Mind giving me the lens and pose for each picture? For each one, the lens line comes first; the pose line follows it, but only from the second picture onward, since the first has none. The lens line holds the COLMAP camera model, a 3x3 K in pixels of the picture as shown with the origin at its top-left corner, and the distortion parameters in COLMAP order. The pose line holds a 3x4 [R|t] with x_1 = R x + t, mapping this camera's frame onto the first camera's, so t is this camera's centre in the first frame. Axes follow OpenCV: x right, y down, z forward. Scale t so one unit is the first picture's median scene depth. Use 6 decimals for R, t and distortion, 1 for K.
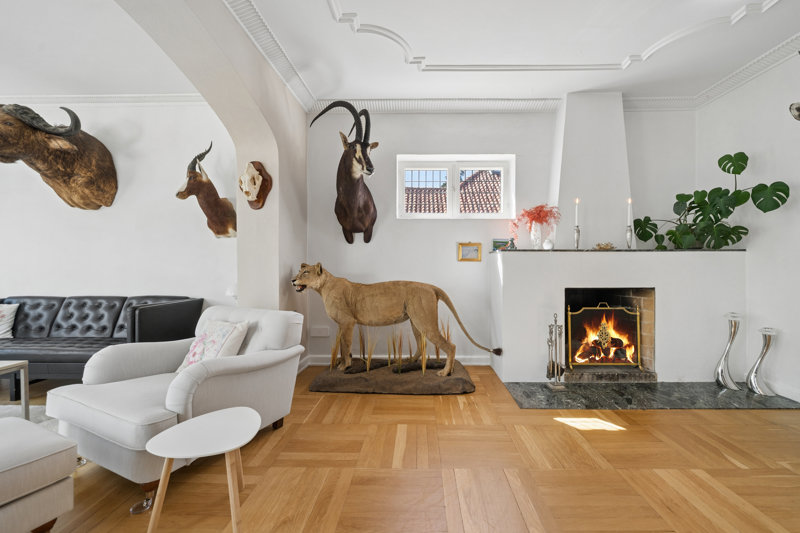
lens RADIAL K [[308.4, 0, 415.9], [0, 308.4, 265.7], [0, 0, 1]] dist [-0.003914, 0.000006]
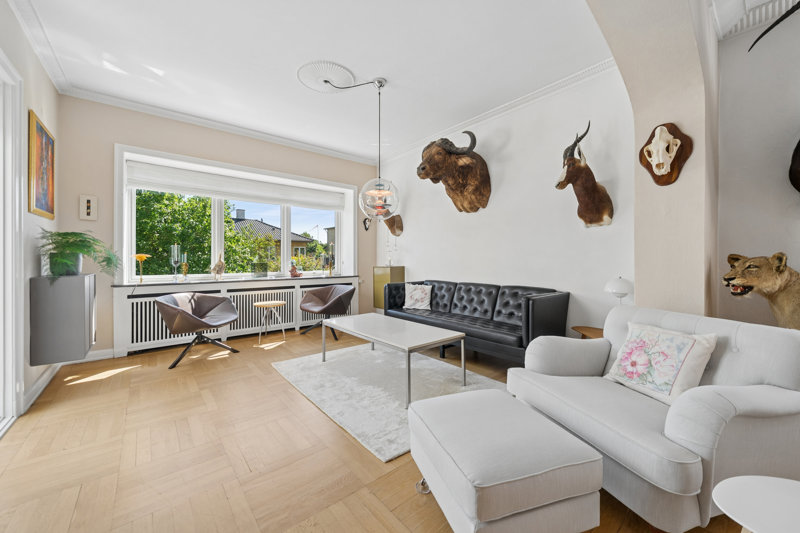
lens RADIAL K [[308.4, 0, 404.1], [0, 308.4, 262.0], [0, 0, 1]] dist [-0.003914, 0.000006]
pose [[0.653497, 0.007181, -0.756895, -0.339273], [0.001997, 0.999935, 0.011211, 0.000537], [0.756927, -0.008838, 0.653440, -0.010805]]
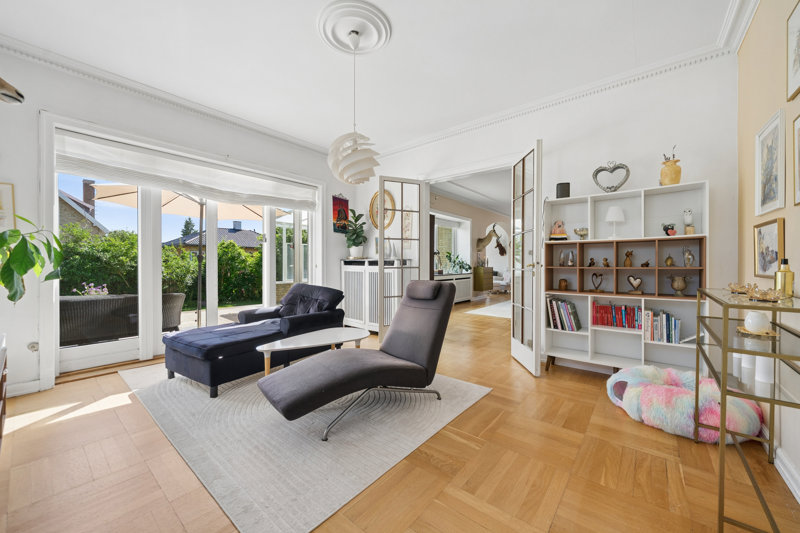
lens RADIAL K [[308.4, 0, 399.3], [0, 308.4, 265.4], [0, 0, 1]] dist [-0.003914, 0.000006]
pose [[0.780664, 0.002615, -0.624946, 0.935811], [0.002359, 0.999972, 0.007131, -0.001894], [0.624947, -0.007042, 0.780635, -3.327198]]
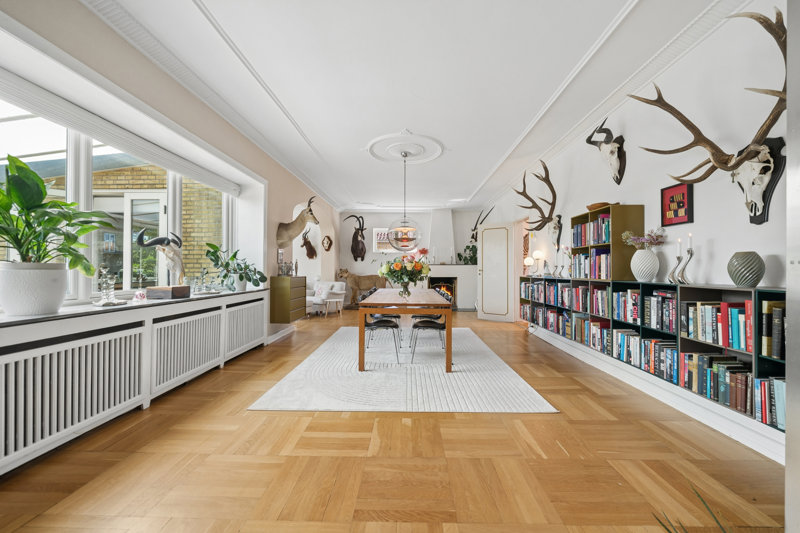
lens RADIAL K [[308.4, 0, 400.3], [0, 308.4, 266.3], [0, 0, 1]] dist [-0.003914, 0.000006]
pose [[0.999830, 0.003050, -0.018177, 0.262685], [-0.003264, 0.999925, -0.011787, 0.002148], [0.018140, 0.011845, 0.999765, -1.980787]]
